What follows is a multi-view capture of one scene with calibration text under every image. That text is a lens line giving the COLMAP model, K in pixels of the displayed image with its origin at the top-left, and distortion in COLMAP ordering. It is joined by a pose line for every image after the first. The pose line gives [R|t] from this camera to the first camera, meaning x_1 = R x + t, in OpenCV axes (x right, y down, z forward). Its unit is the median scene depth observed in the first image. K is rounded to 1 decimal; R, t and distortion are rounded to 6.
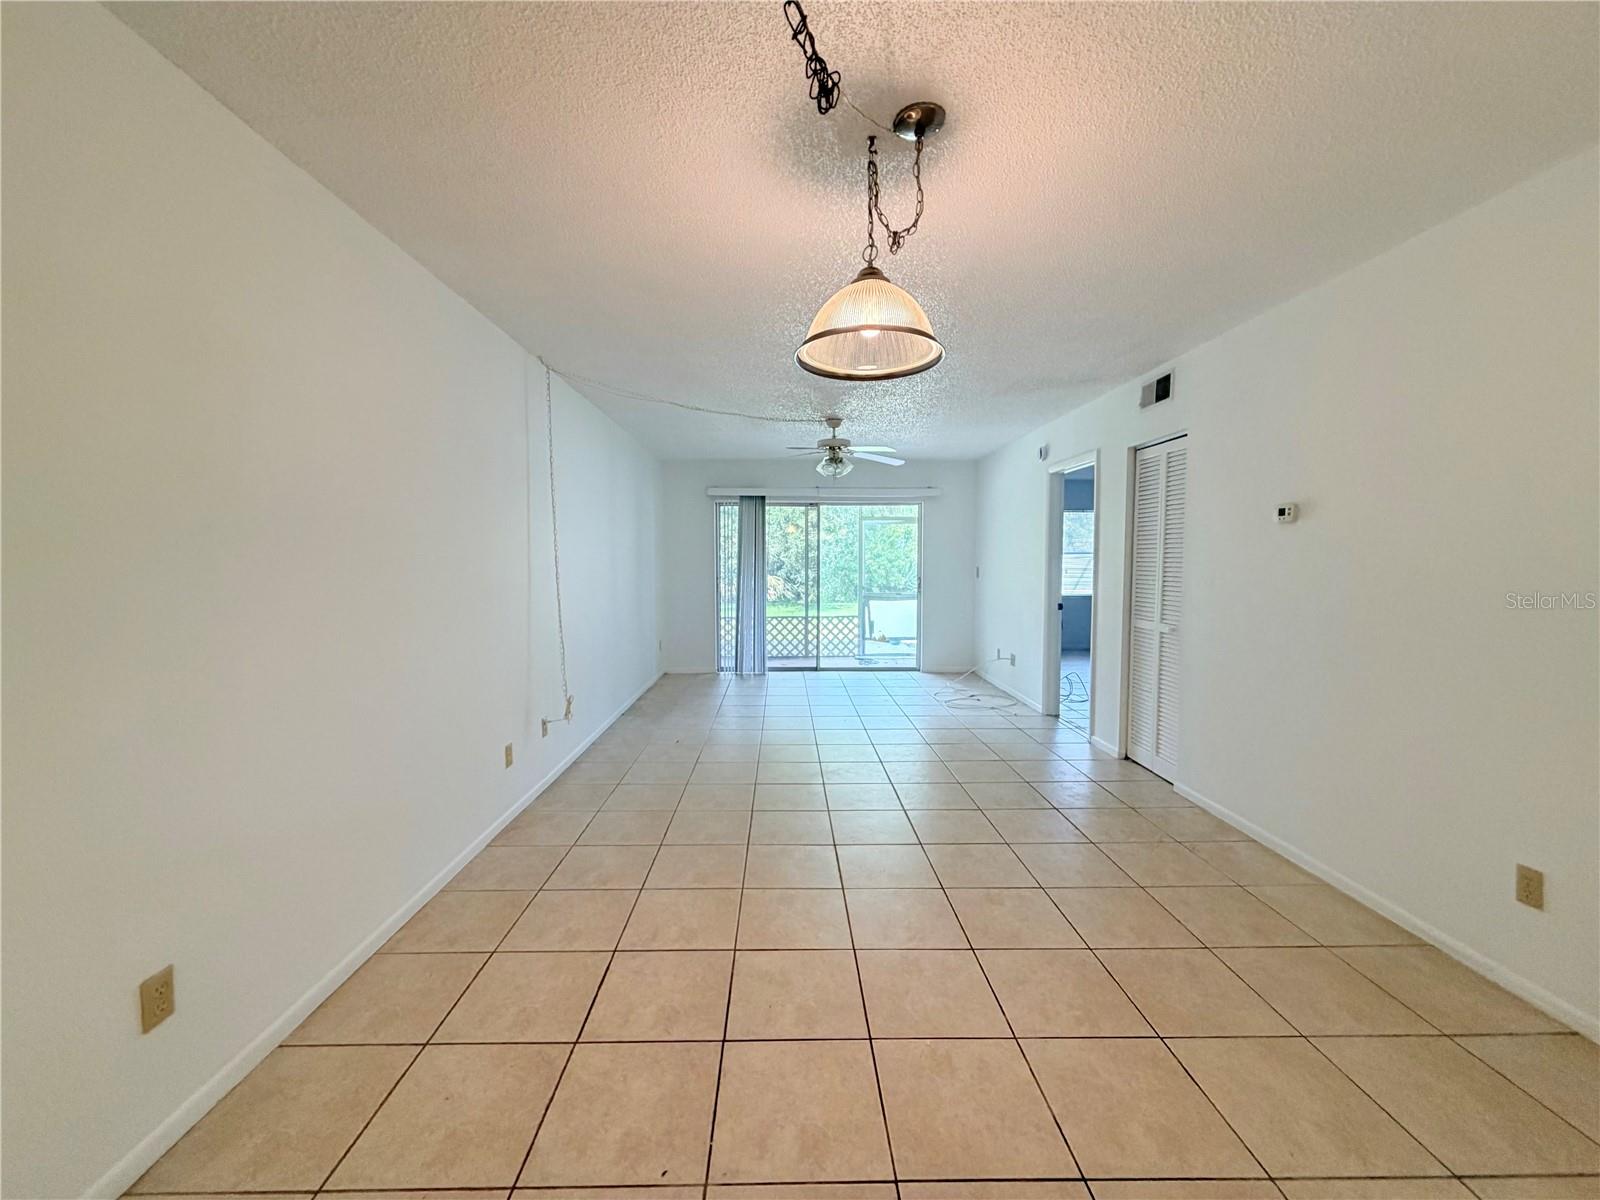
lens RADIAL K [[642.5, 0, 797.7], [0, 642.5, 598.9], [0, 0, 1]] dist [-0.000743, 0.000711]
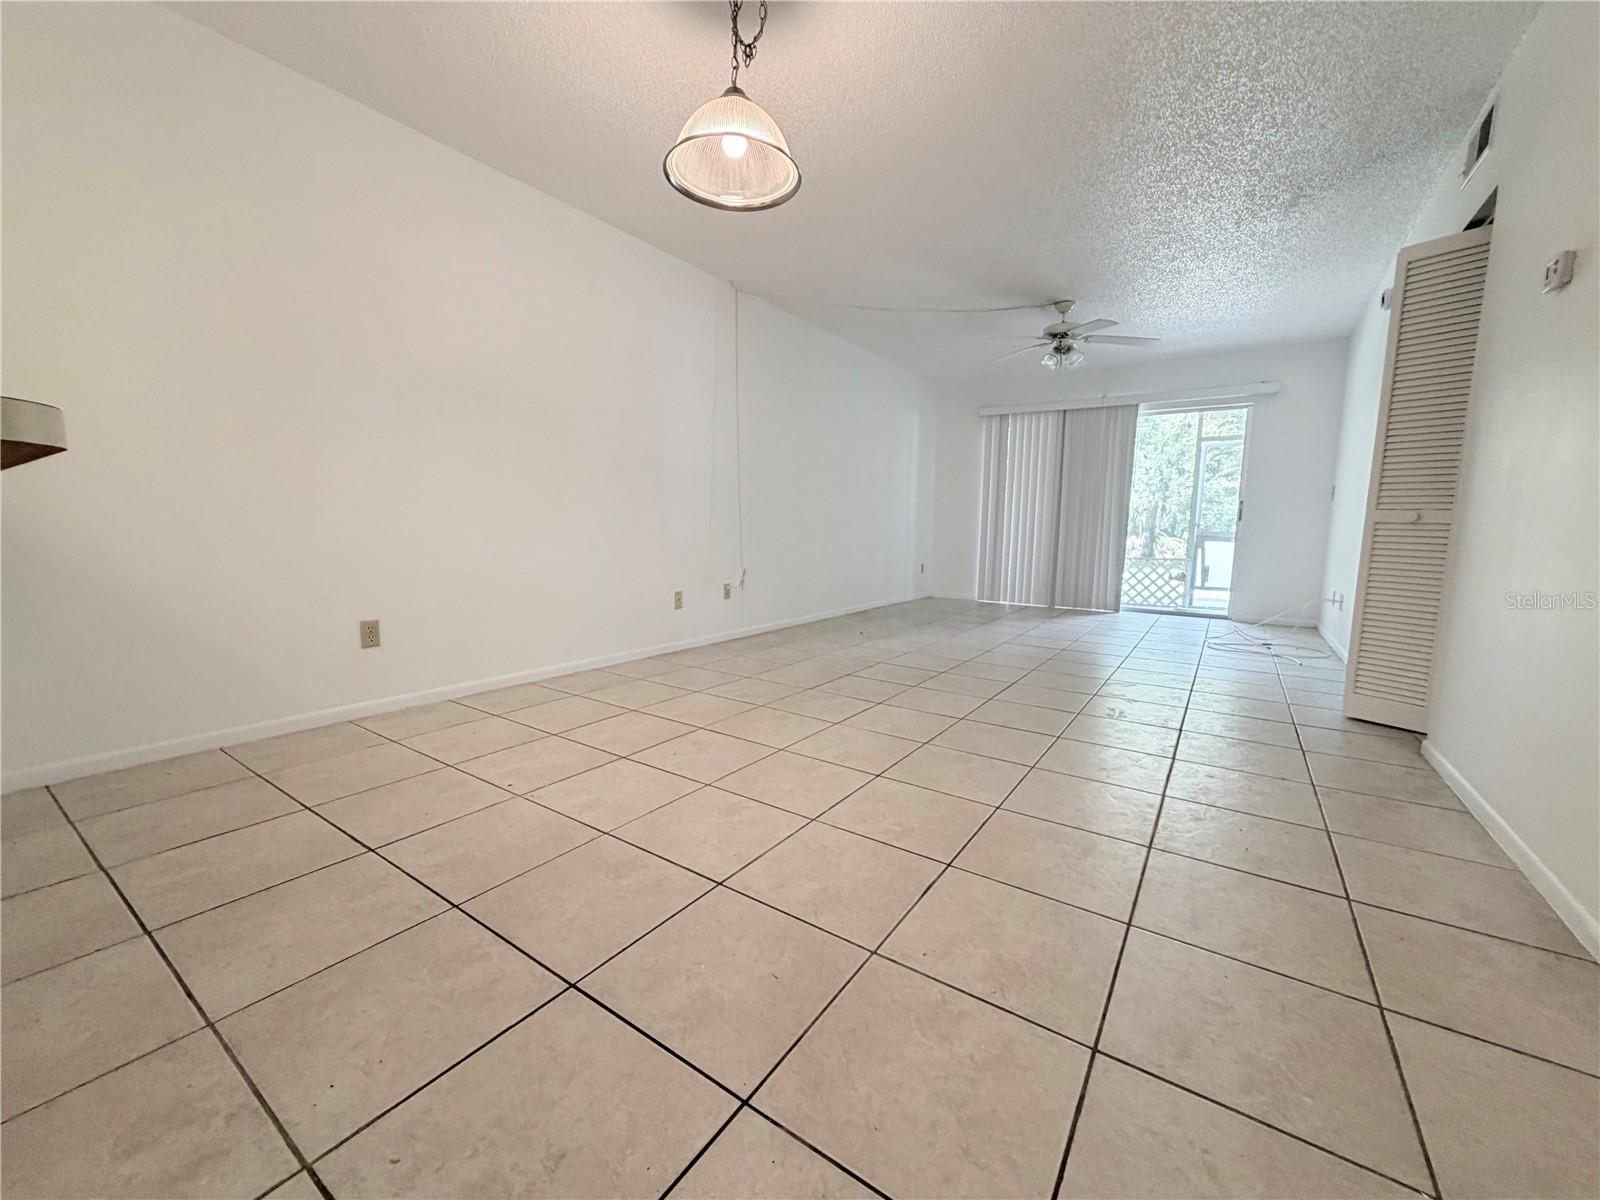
lens RADIAL K [[642.5, 0, 794.6], [0, 642.5, 604.1], [0, 0, 1]] dist [-0.000743, 0.000711]
pose [[0.810172, 0.082618, -0.580340, 0.171538], [-0.050822, 0.996190, 0.070870, 0.051530], [0.583985, -0.027922, 0.811284, 0.029424]]
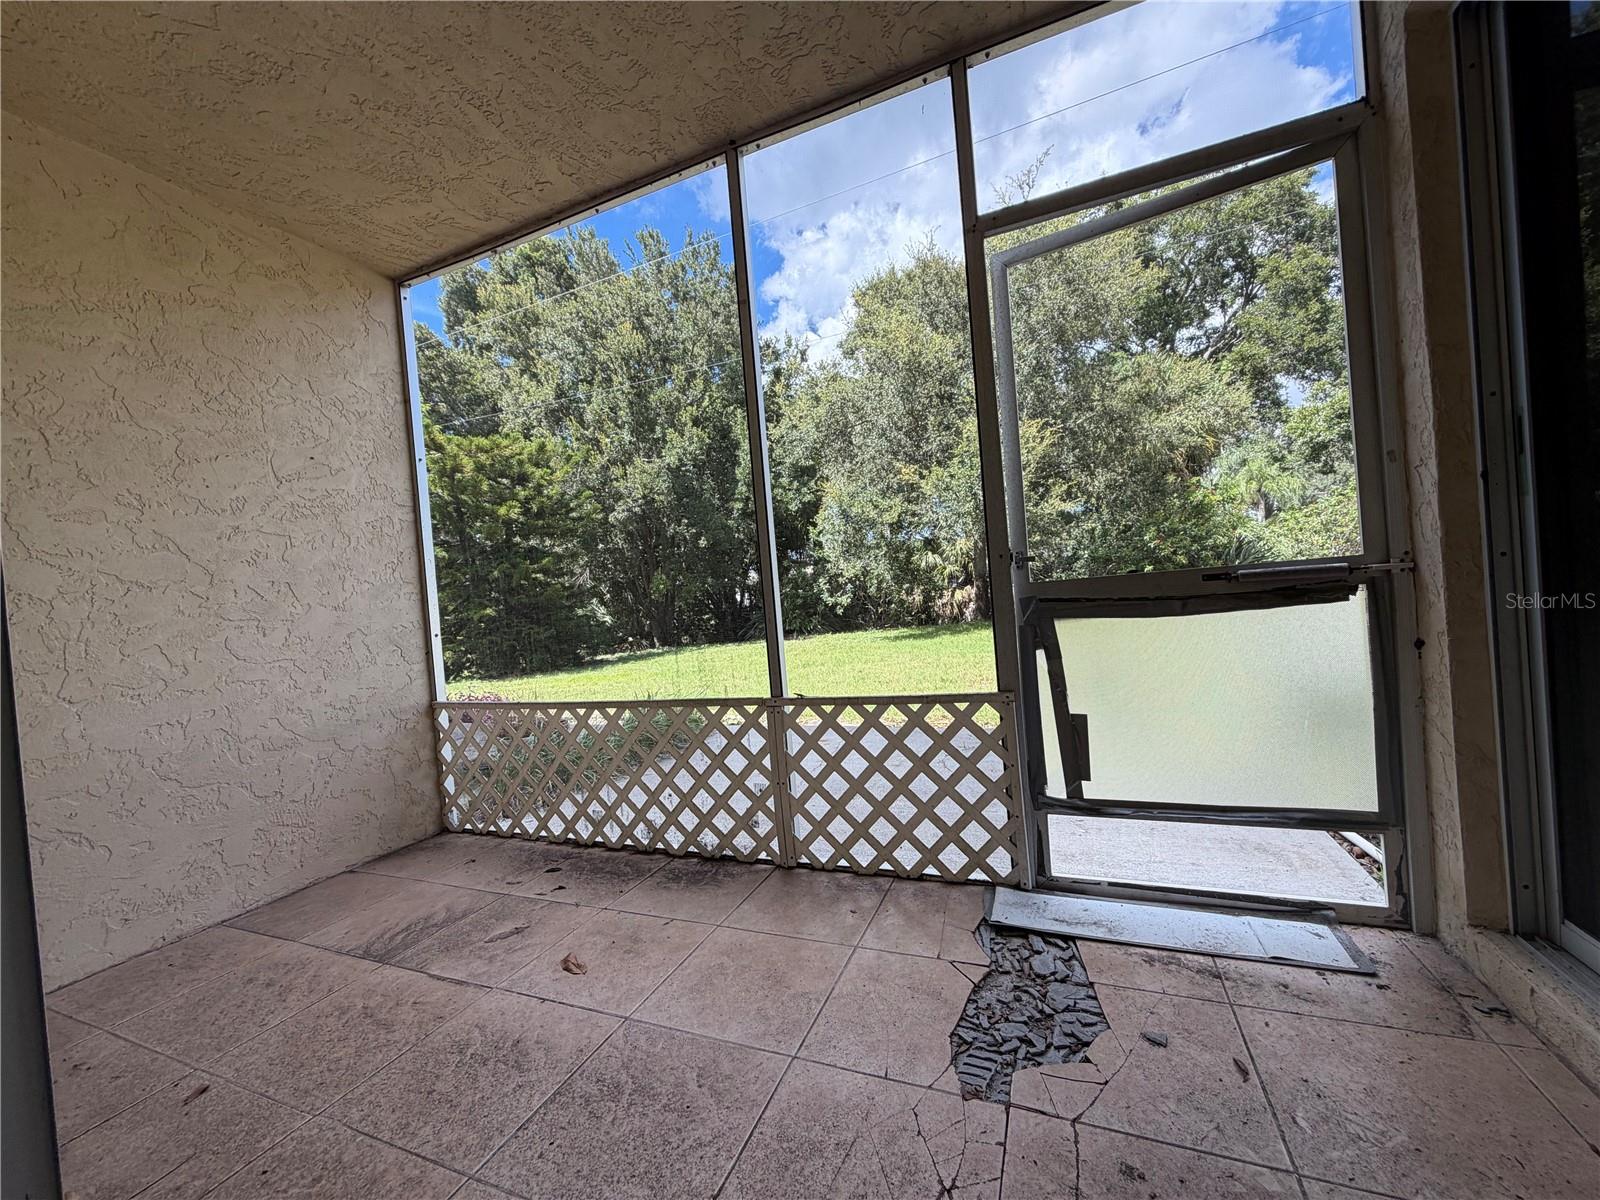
lens RADIAL K [[642.5, 0, 794.2], [0, 642.5, 601.6], [0, 0, 1]] dist [-0.000743, 0.000711]
pose [[0.905392, -0.064304, -0.419679, 0.124282], [0.051489, 0.997798, -0.041804, 0.001134], [0.421443, 0.016240, 0.906709, 0.783822]]
